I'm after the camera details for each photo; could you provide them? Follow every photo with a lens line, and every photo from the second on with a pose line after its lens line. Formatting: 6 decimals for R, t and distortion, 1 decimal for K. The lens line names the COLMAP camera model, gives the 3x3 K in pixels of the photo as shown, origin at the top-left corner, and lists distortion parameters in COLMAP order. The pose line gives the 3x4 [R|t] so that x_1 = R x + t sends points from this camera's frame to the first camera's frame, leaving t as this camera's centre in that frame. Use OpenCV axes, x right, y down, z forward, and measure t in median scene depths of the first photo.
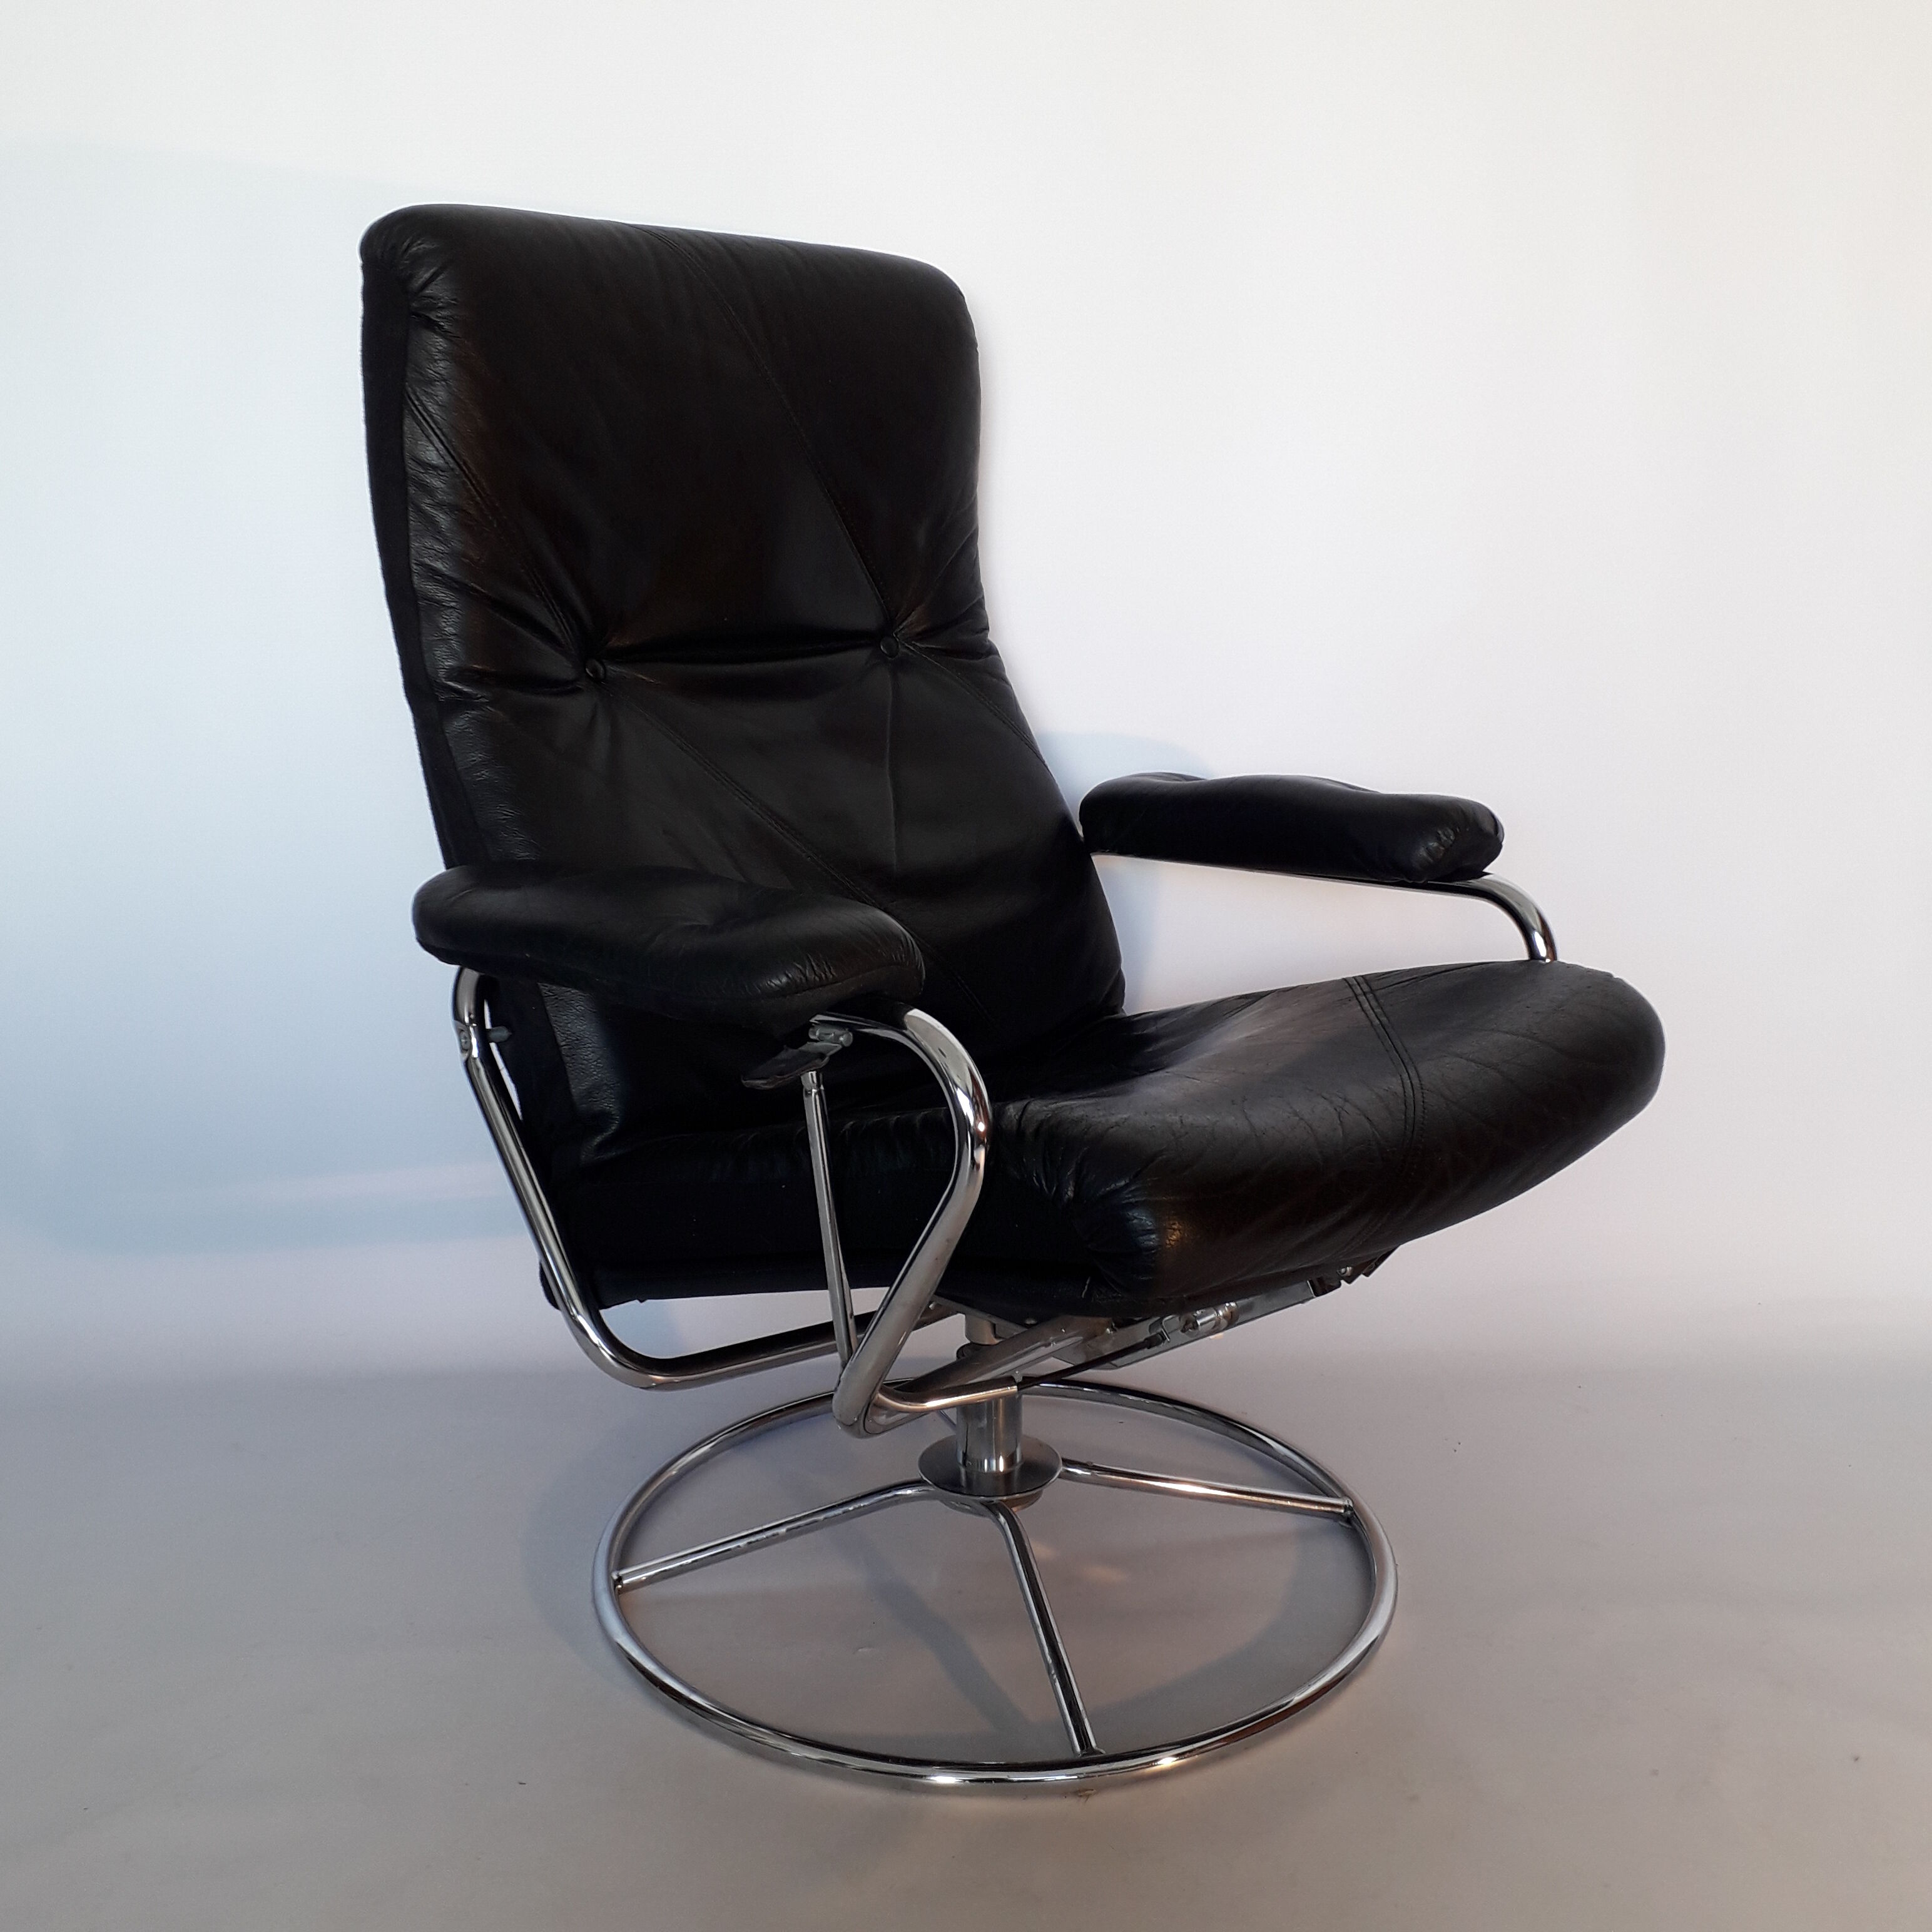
lens RADIAL K [[2086.0, 0, 966.0], [0, 2086.0, 966.0], [0, 0, 1]] dist [0.181563, -0.458048]
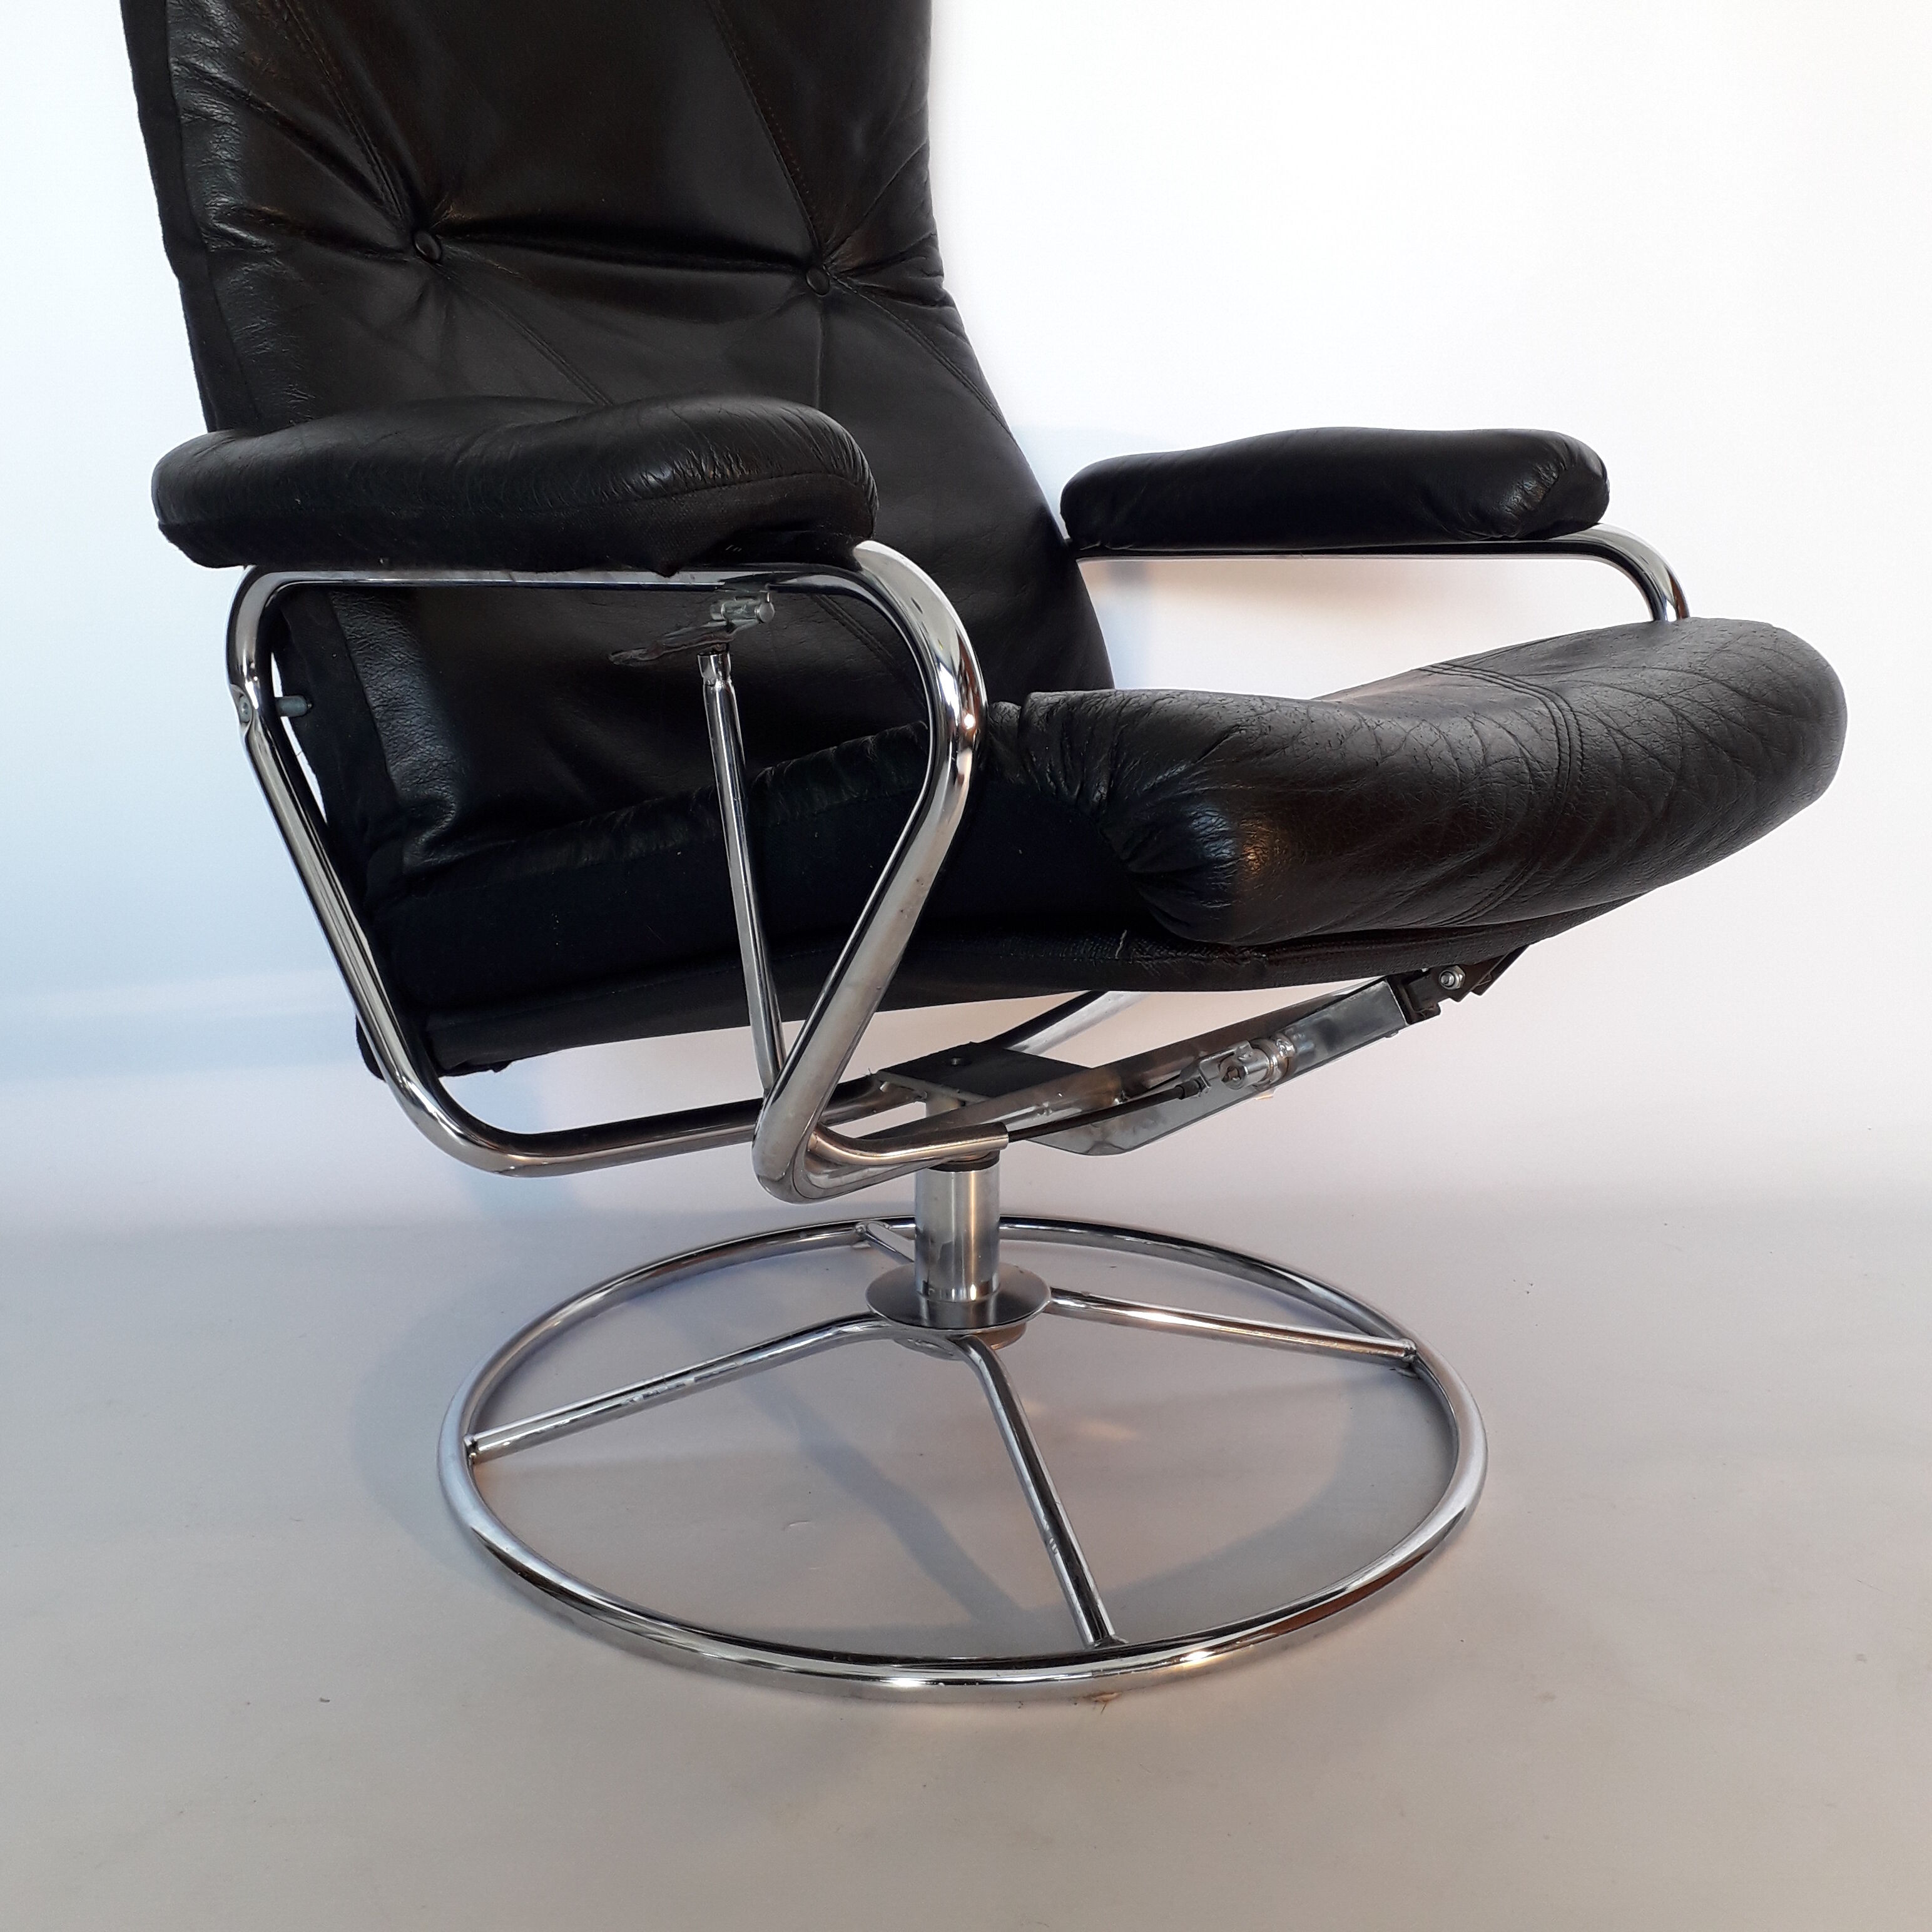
lens RADIAL K [[2086.0, 0, 966.0], [0, 2086.0, 966.0], [0, 0, 1]] dist [0.181563, -0.458048]
pose [[0.999345, -0.007054, 0.035485, -0.013431], [0.006792, 0.999949, 0.007480, 0.119411], [-0.035536, -0.007234, 0.999342, 0.247903]]
